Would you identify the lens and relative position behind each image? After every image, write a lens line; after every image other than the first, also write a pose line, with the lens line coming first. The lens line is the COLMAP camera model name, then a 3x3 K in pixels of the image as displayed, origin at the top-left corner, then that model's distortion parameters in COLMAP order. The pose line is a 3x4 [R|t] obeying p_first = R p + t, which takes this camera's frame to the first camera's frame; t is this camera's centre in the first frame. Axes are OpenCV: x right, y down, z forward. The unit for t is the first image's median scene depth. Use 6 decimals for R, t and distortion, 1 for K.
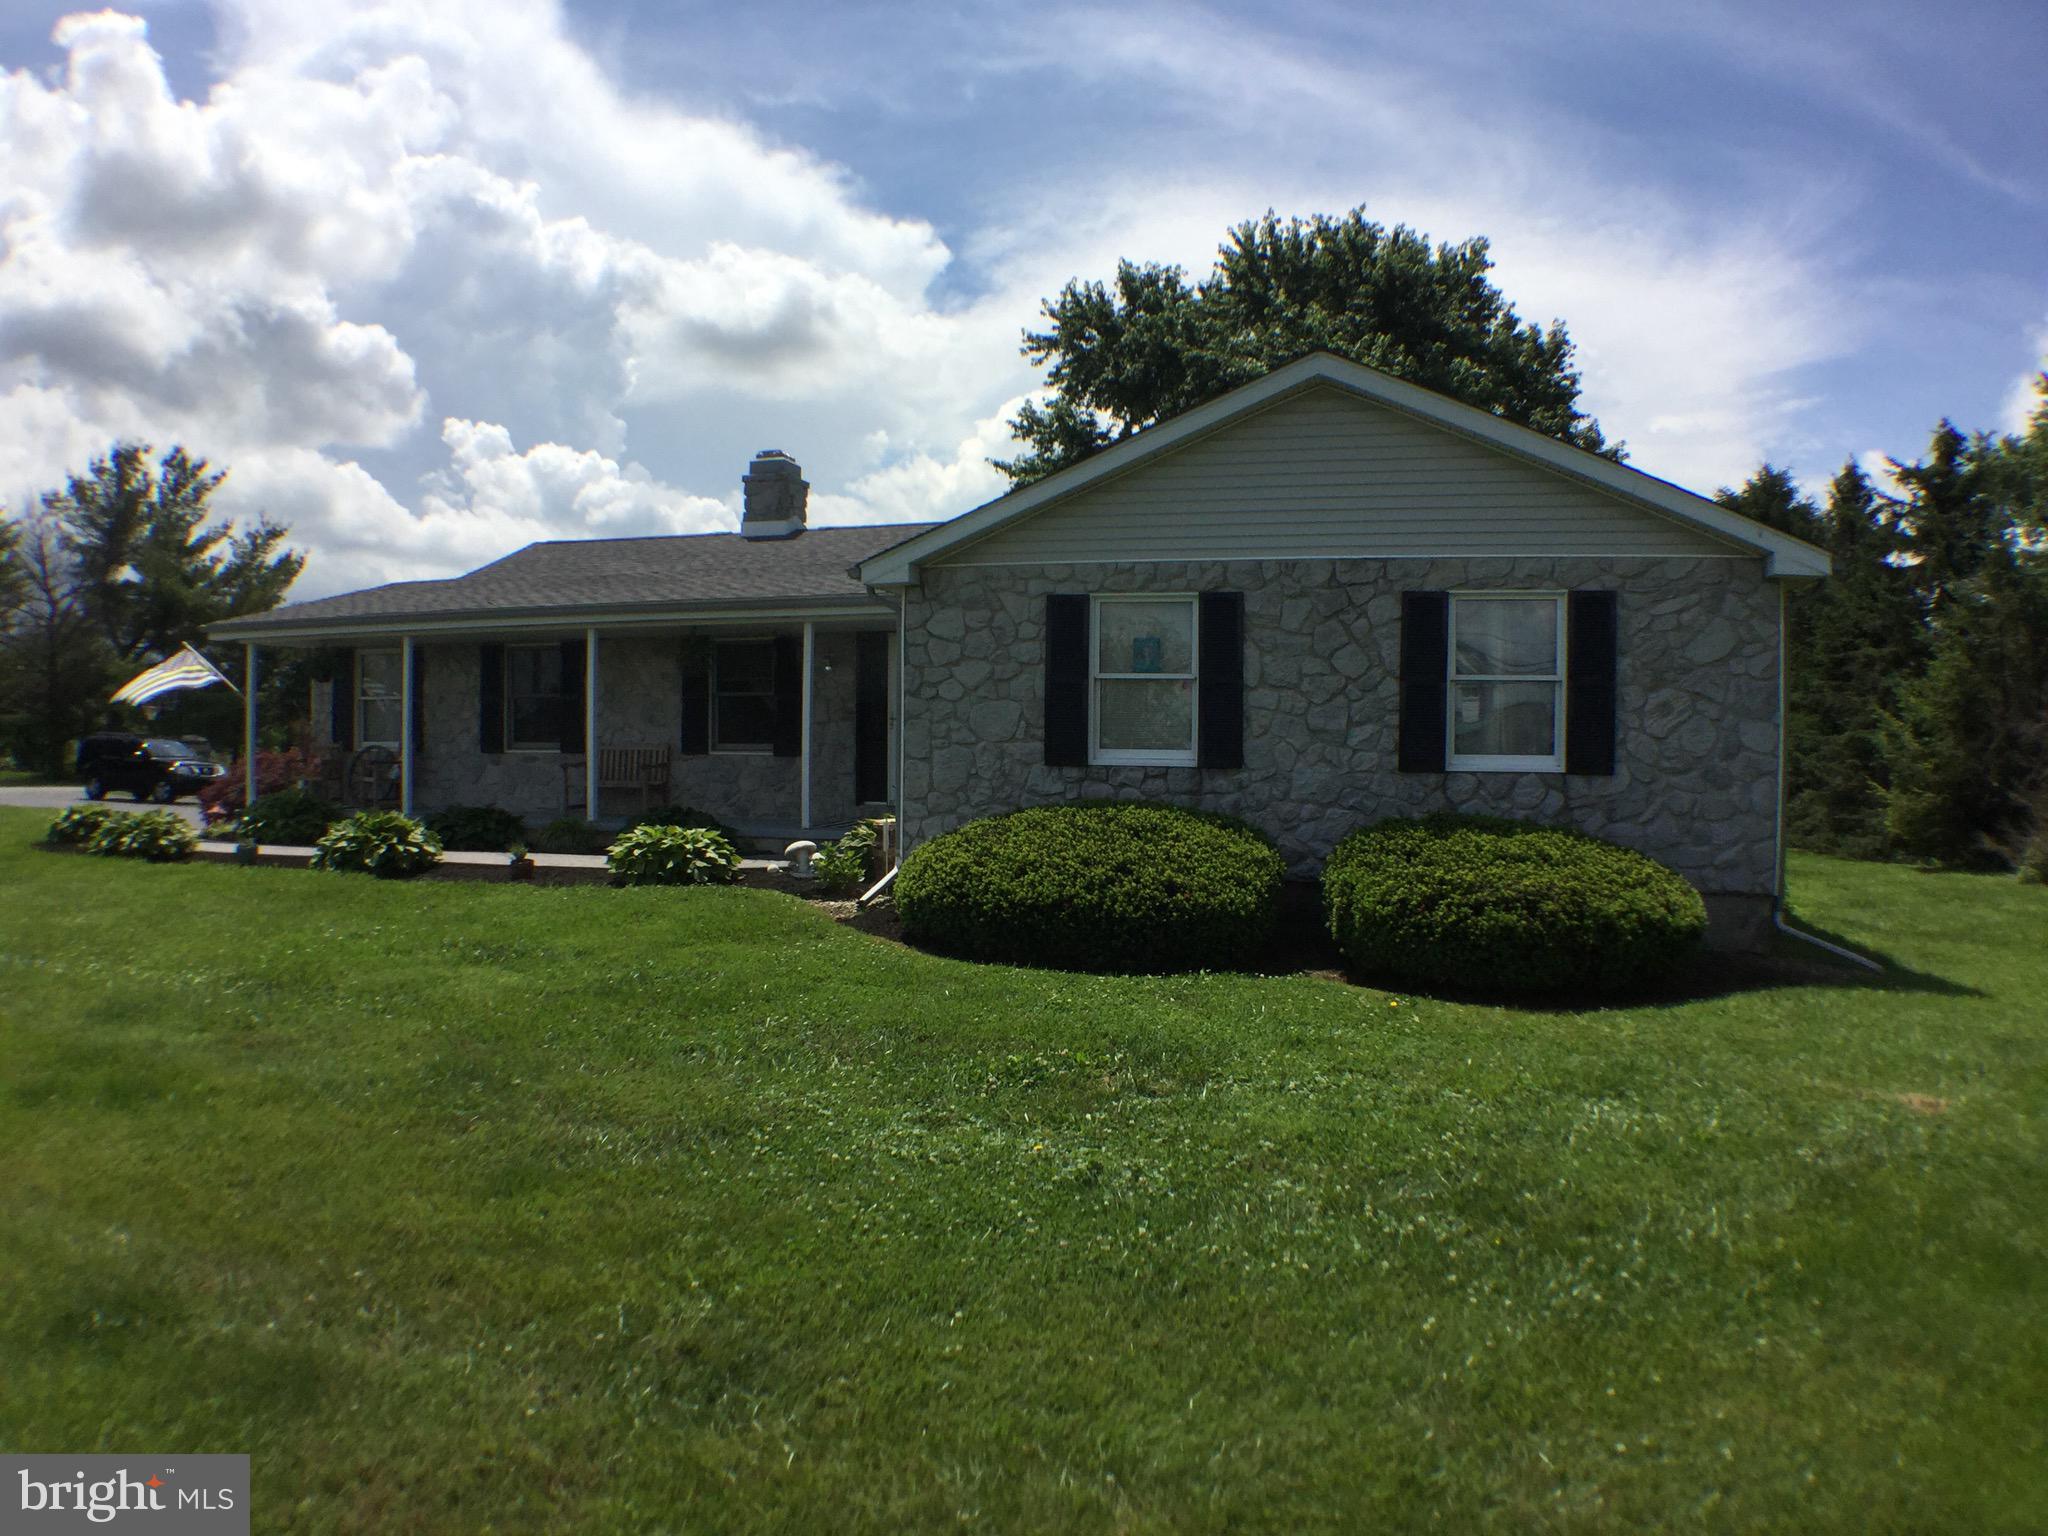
lens RADIAL K [[1278.4, 0, 1035.6], [0, 1278.4, 795.3], [0, 0, 1]] dist [-0.157420, 0.002832]
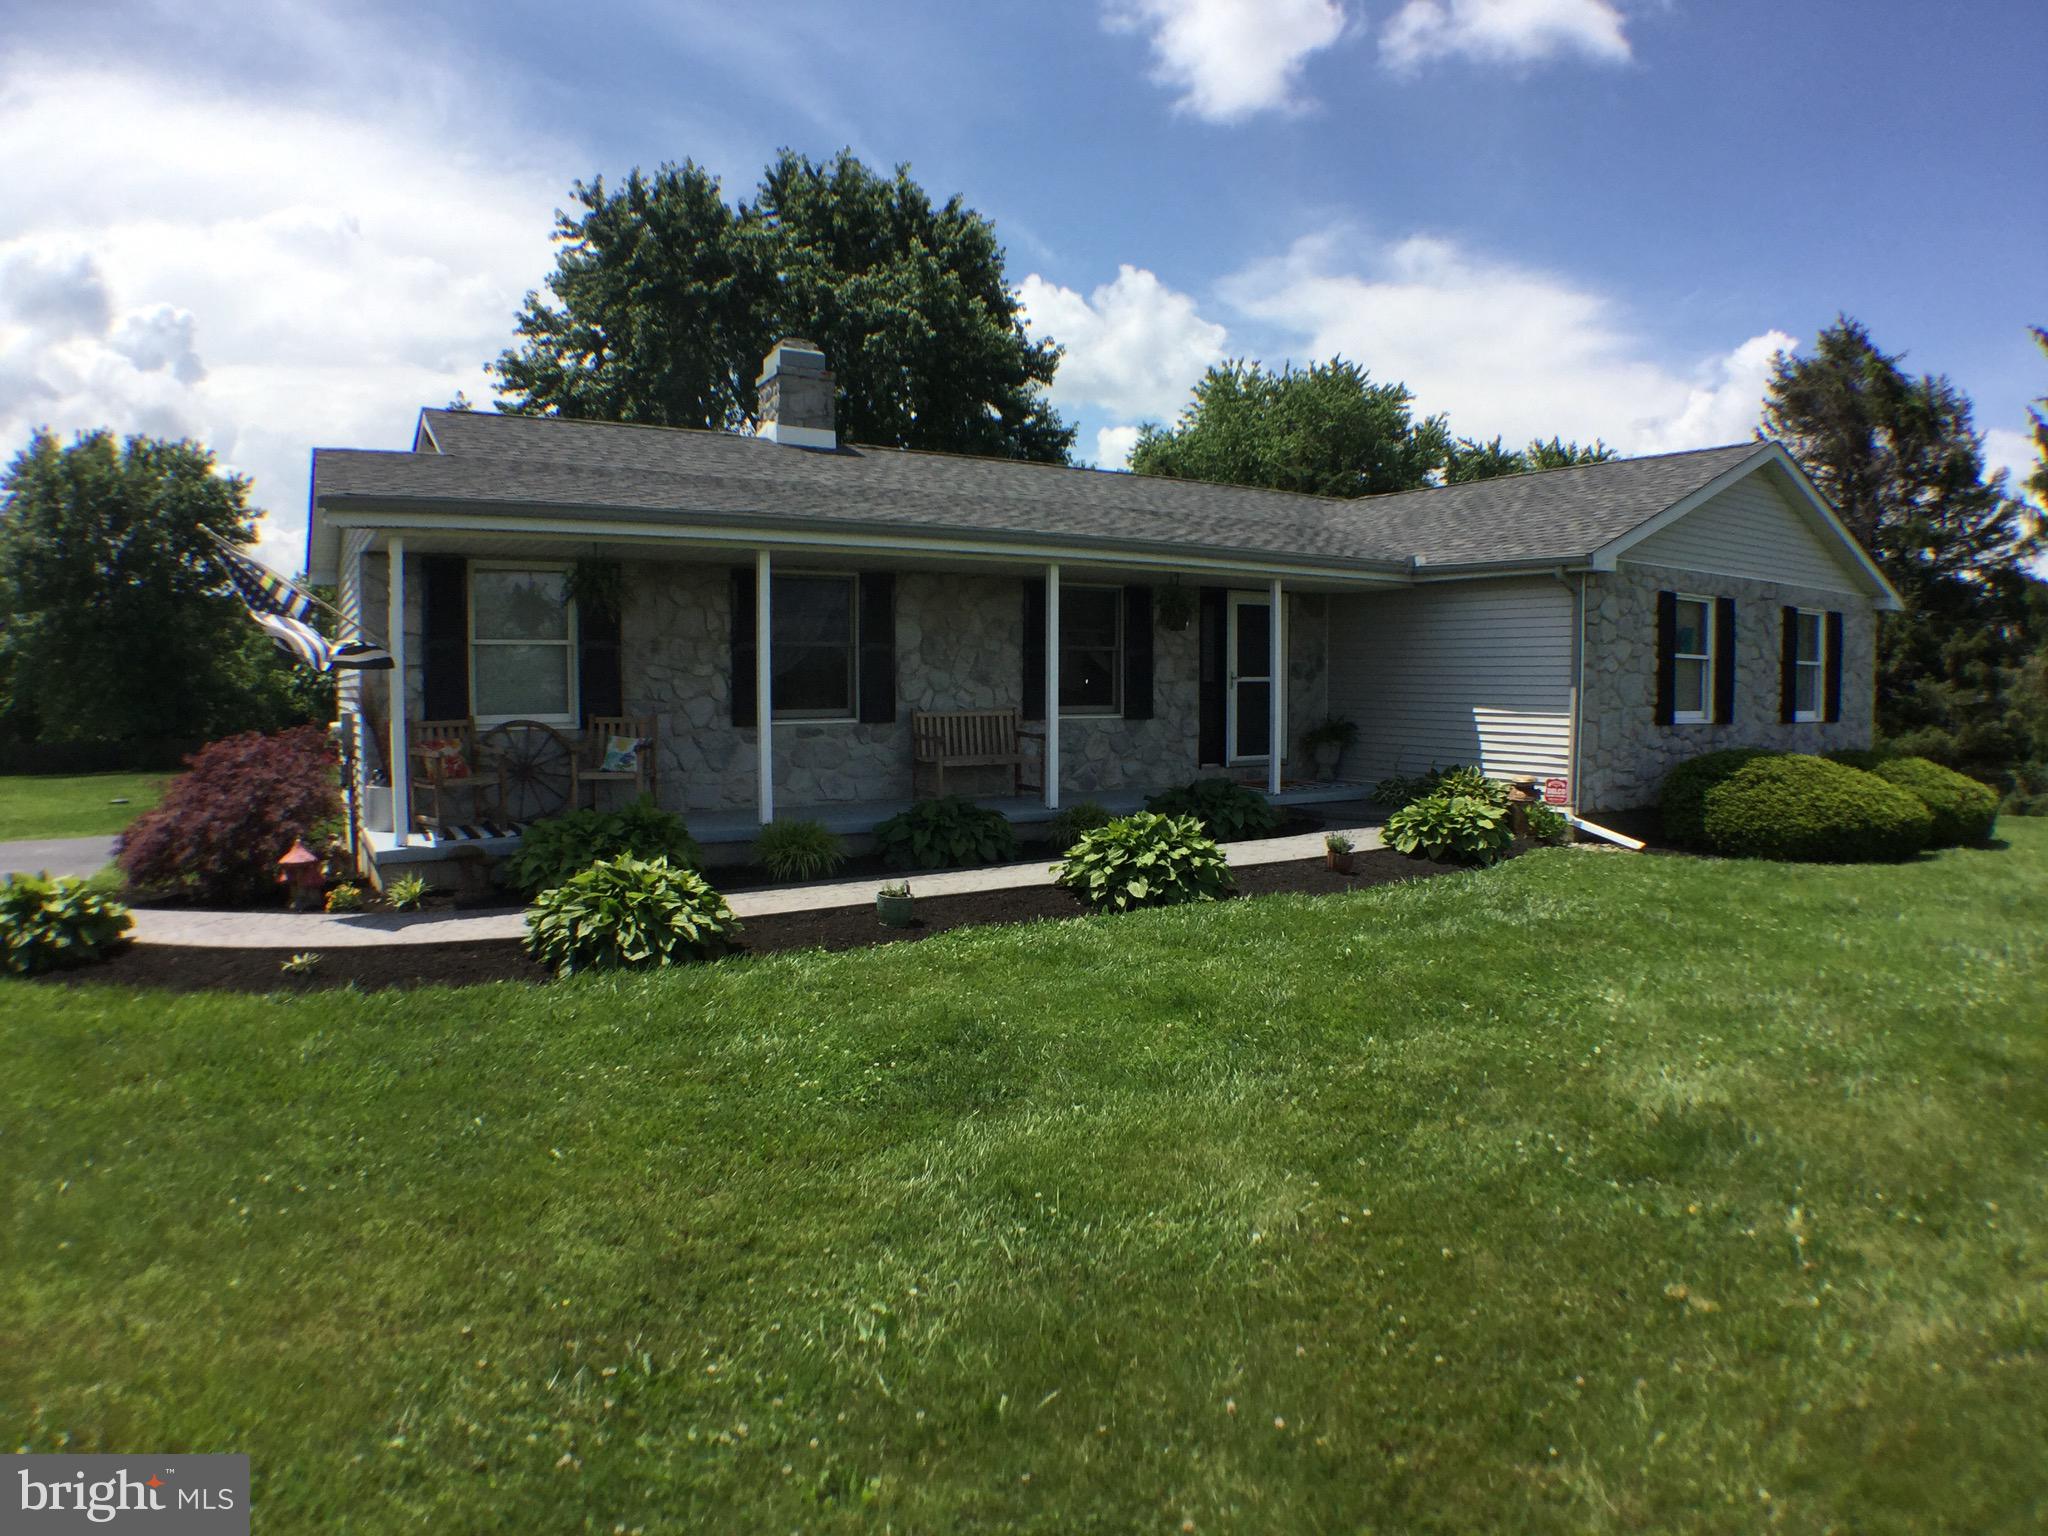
lens RADIAL K [[1278.4, 0, 1045.1], [0, 1278.4, 790.6], [0, 0, 1]] dist [-0.157420, 0.002832]
pose [[0.674437, -0.070361, 0.734973, -1.185602], [0.035533, 0.997389, 0.062877, -0.051702], [-0.737477, -0.016291, 0.675175, 0.565132]]
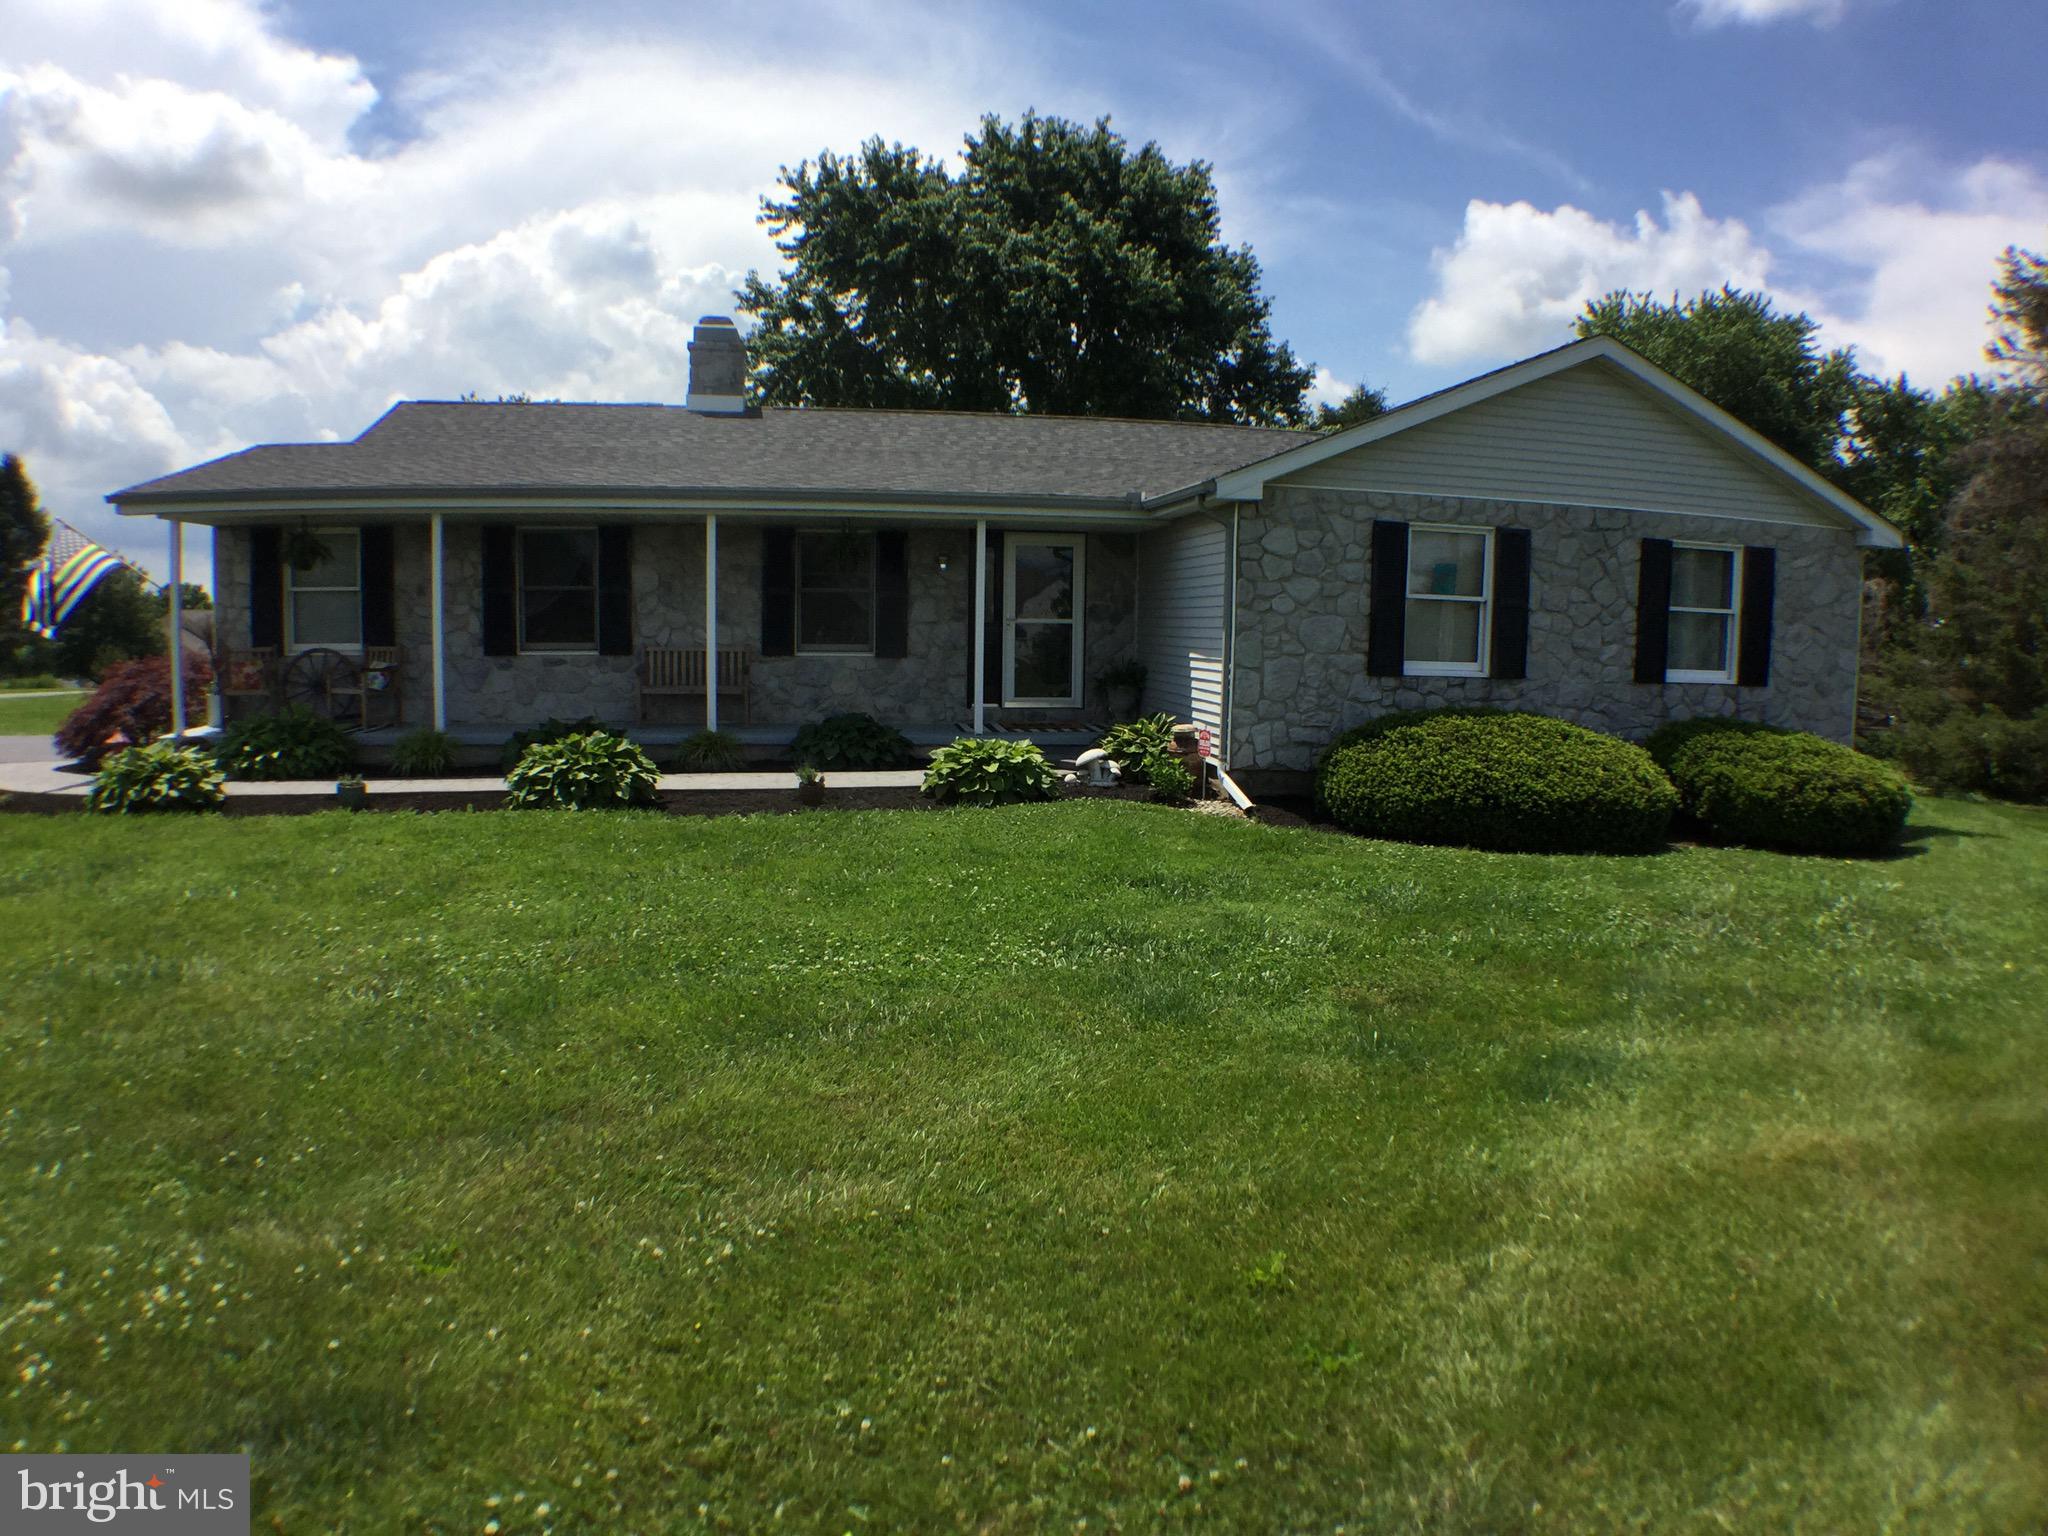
lens RADIAL K [[1278.4, 0, 1038.1], [0, 1278.4, 794.1], [0, 0, 1]] dist [-0.157420, 0.002832]
pose [[0.908333, -0.046928, 0.415607, -0.644235], [0.007809, 0.995415, 0.095331, -0.025017], [-0.418175, -0.083347, 0.904535, 0.112238]]
